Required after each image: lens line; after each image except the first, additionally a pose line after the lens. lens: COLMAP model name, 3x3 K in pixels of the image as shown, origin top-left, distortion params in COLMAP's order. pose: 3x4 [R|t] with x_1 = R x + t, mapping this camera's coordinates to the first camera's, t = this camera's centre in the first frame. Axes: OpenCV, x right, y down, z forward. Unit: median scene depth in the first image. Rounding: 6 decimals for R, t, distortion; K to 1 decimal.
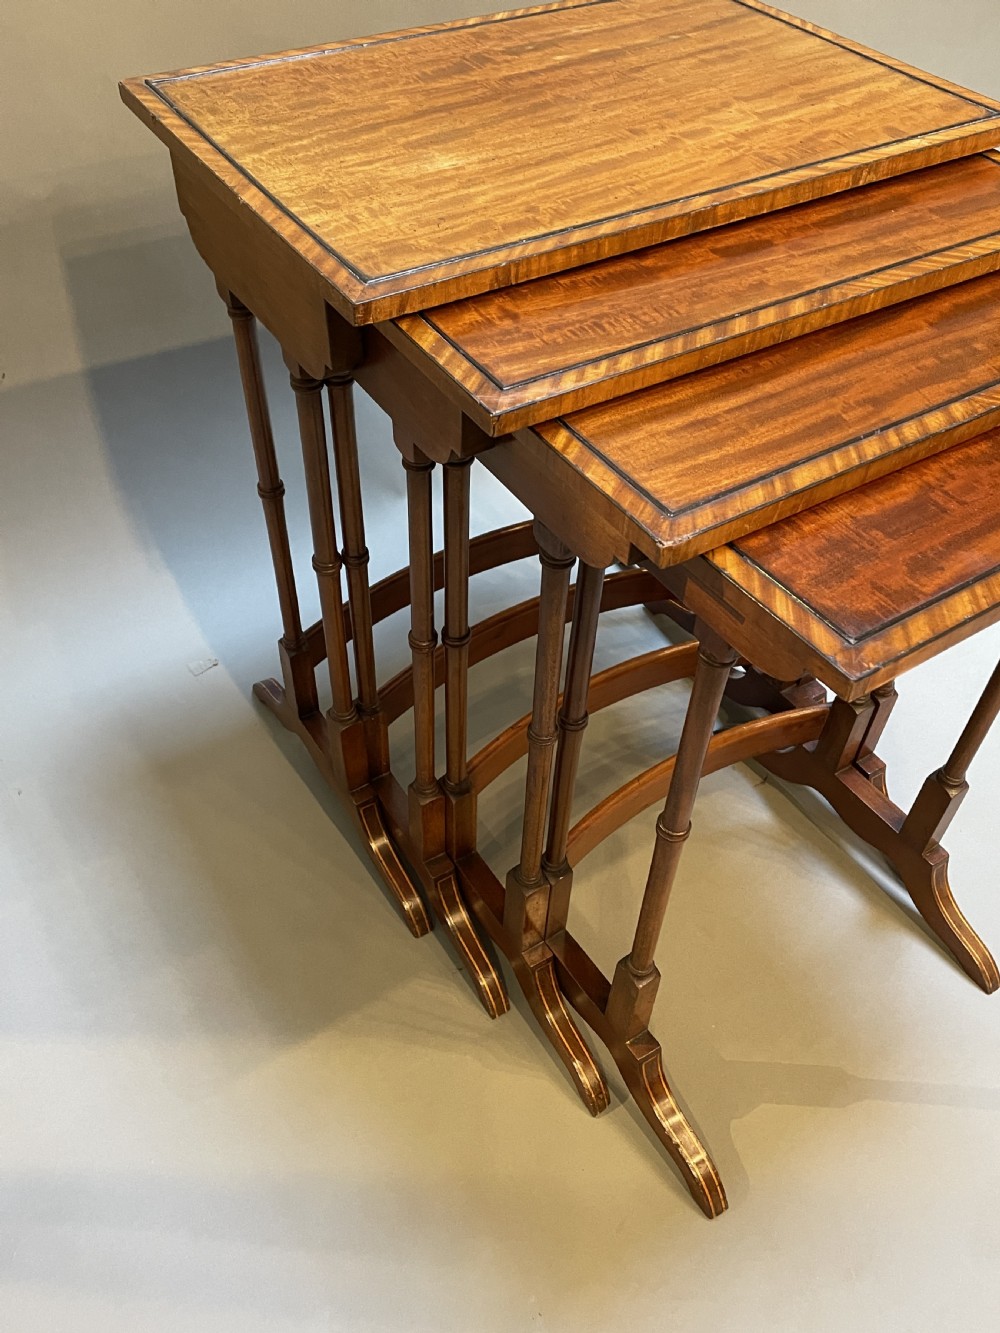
lens RADIAL K [[1138.9, 0, 499.0], [0, 1138.9, 660.3], [0, 0, 1]] dist [0.071218, -0.067515]
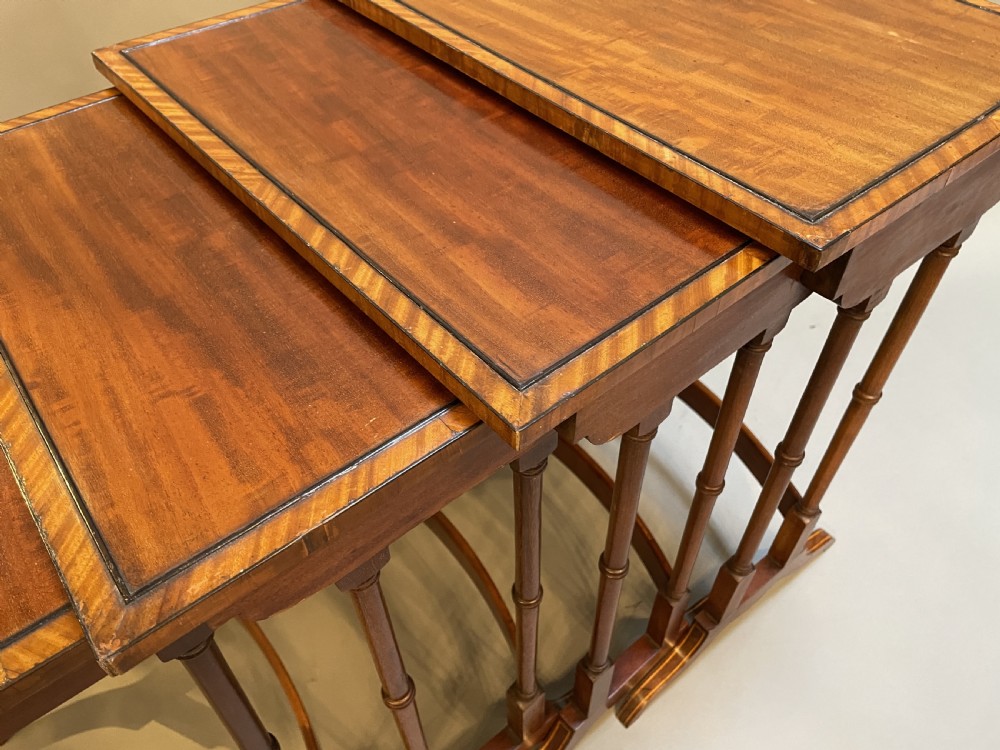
lens RADIAL K [[740.2, 0, 498.5], [0, 740.2, 360.1], [0, 0, 1]] dist [0.056892, -0.075299]
pose [[0.135136, 0.700040, -0.701201, 0.958591], [-0.700570, 0.567958, 0.432003, -0.587089], [0.700671, 0.432861, 0.567178, 0.764497]]
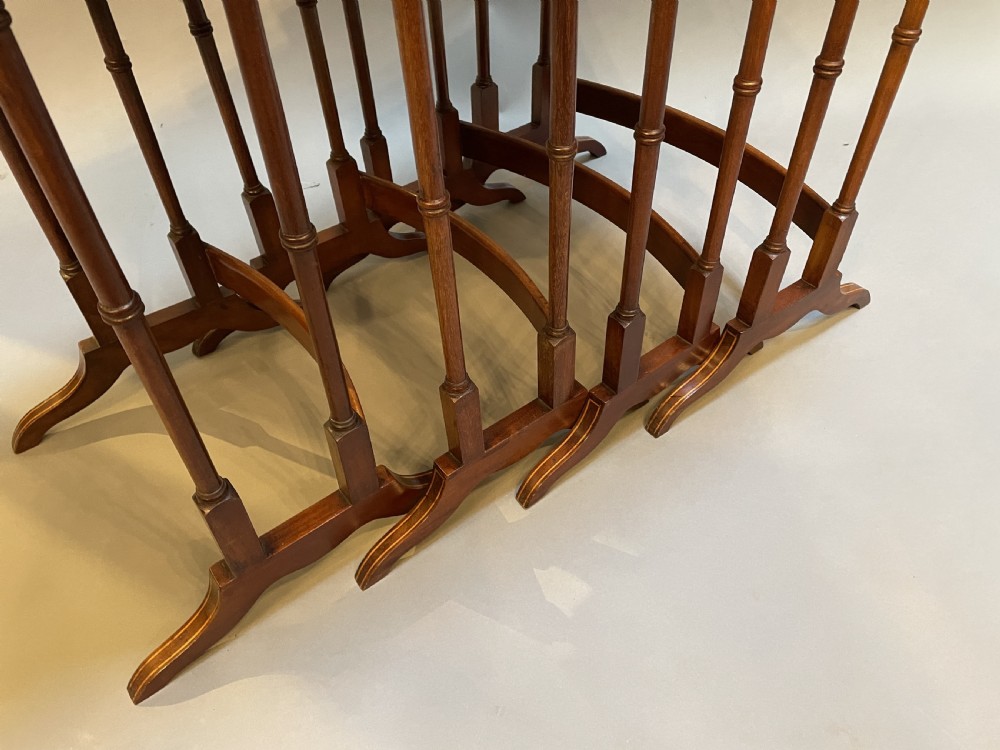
lens RADIAL K [[740.2, 0, 499.8], [0, 740.2, 375.6], [0, 0, 1]] dist [0.056892, -0.075299]
pose [[0.107746, 0.700434, -0.705538, 1.308100], [-0.690534, 0.563275, 0.453745, -0.295958], [0.715230, 0.438308, 0.544364, 0.977137]]
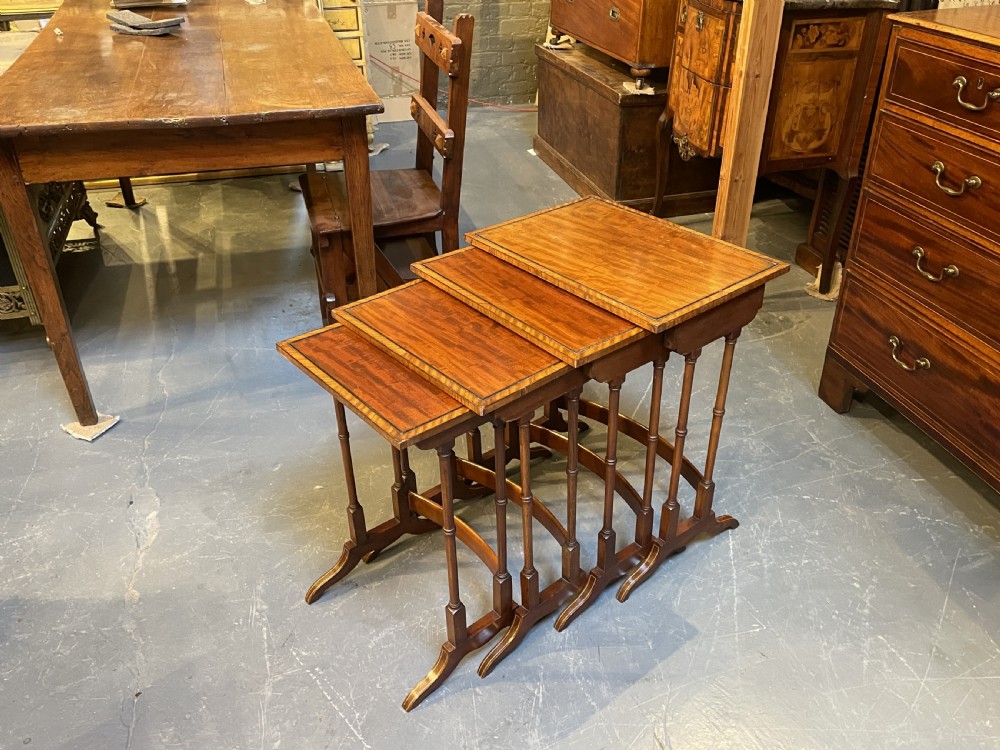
lens RADIAL K [[854.4, 0, 490.1], [0, 854.4, 383.7], [0, 0, 1]] dist [0.071218, -0.067515]
pose [[0.140057, 0.514880, -0.845744, 2.395986], [-0.691524, 0.662189, 0.288616, -0.798613], [0.708645, 0.544430, 0.448796, 0.012535]]
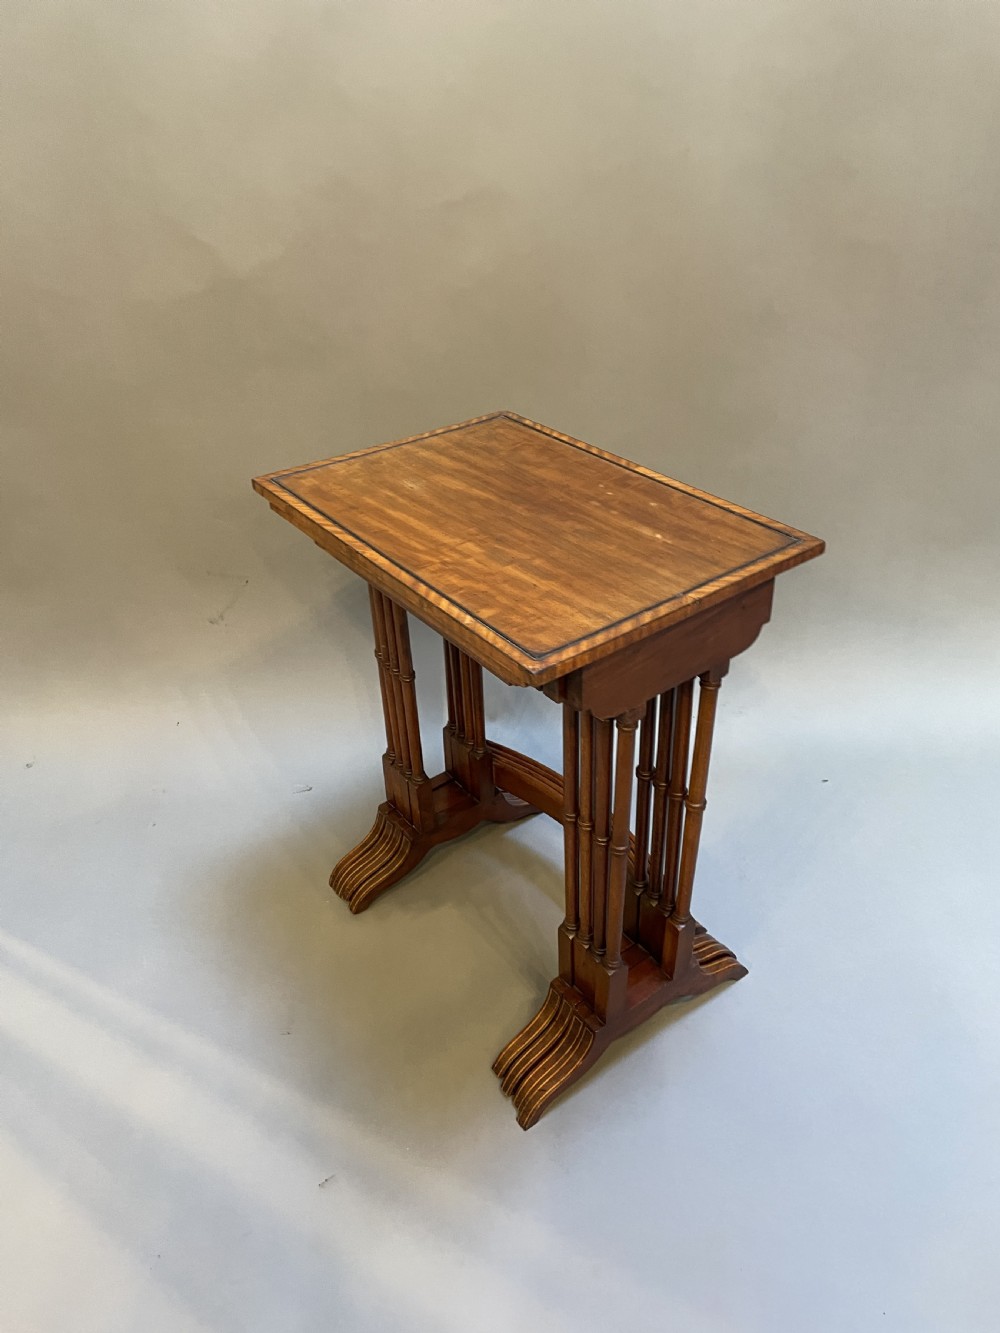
lens RADIAL K [[986.7, 0, 499.1], [0, 986.7, 667.0], [0, 0, 1]] dist [0.056892, -0.075299]
pose [[0.100746, 0.538769, -0.836408, 1.571331], [-0.684765, 0.647431, 0.334559, -0.948138], [0.721766, 0.539038, 0.434156, 0.631857]]
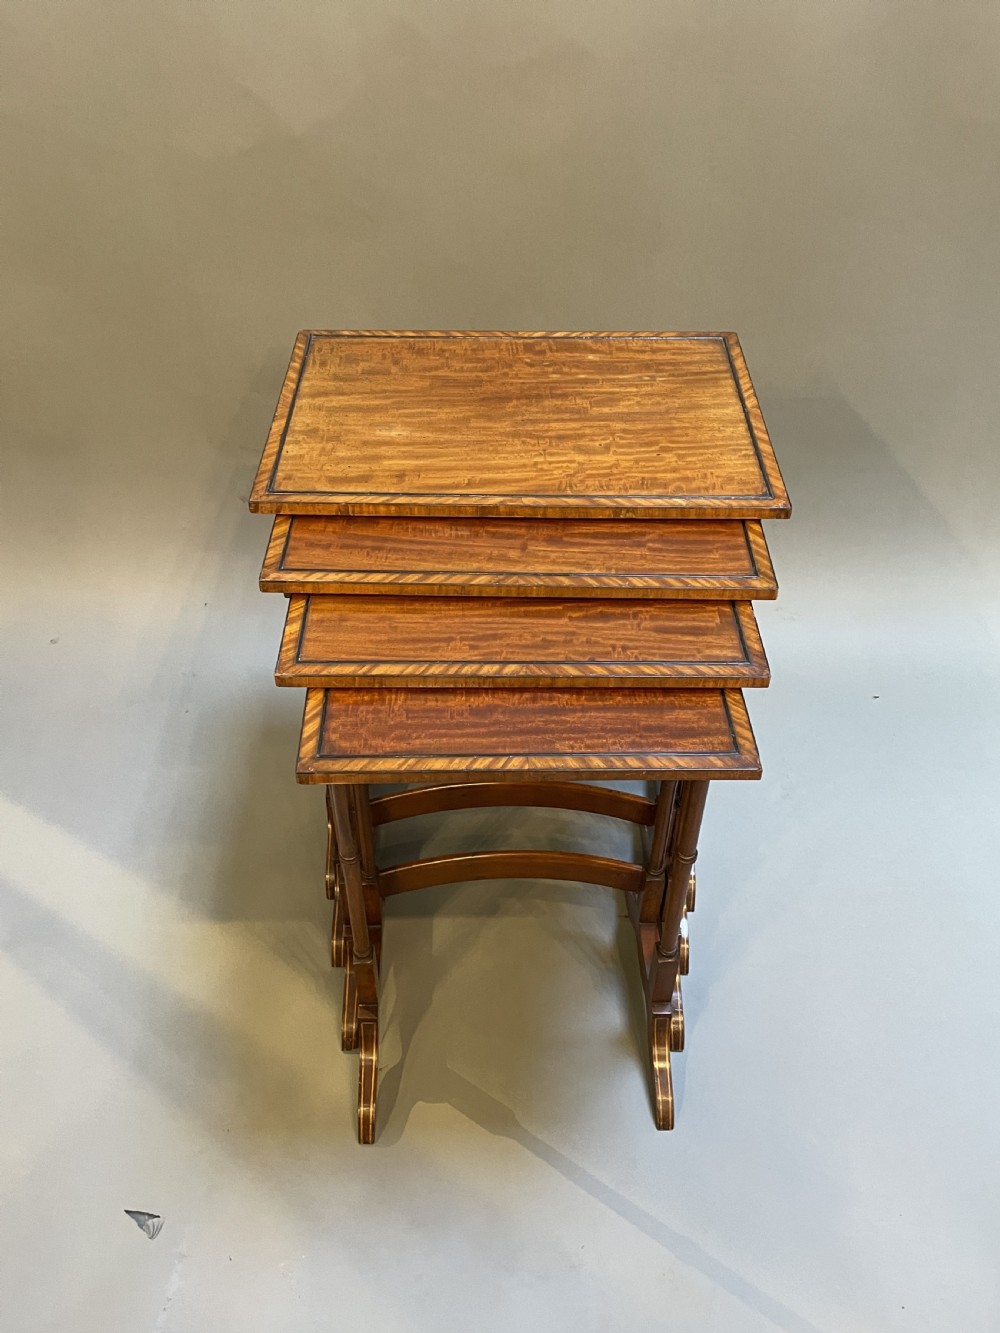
lens RADIAL K [[1138.9, 0, 487.9], [0, 1138.9, 669.2], [0, 0, 1]] dist [0.071218, -0.067515]
pose [[0.845242, 0.347661, -0.405830, 0.941581], [-0.370313, 0.928591, 0.024225, -0.222789], [0.385272, 0.129808, 0.913627, -0.457269]]
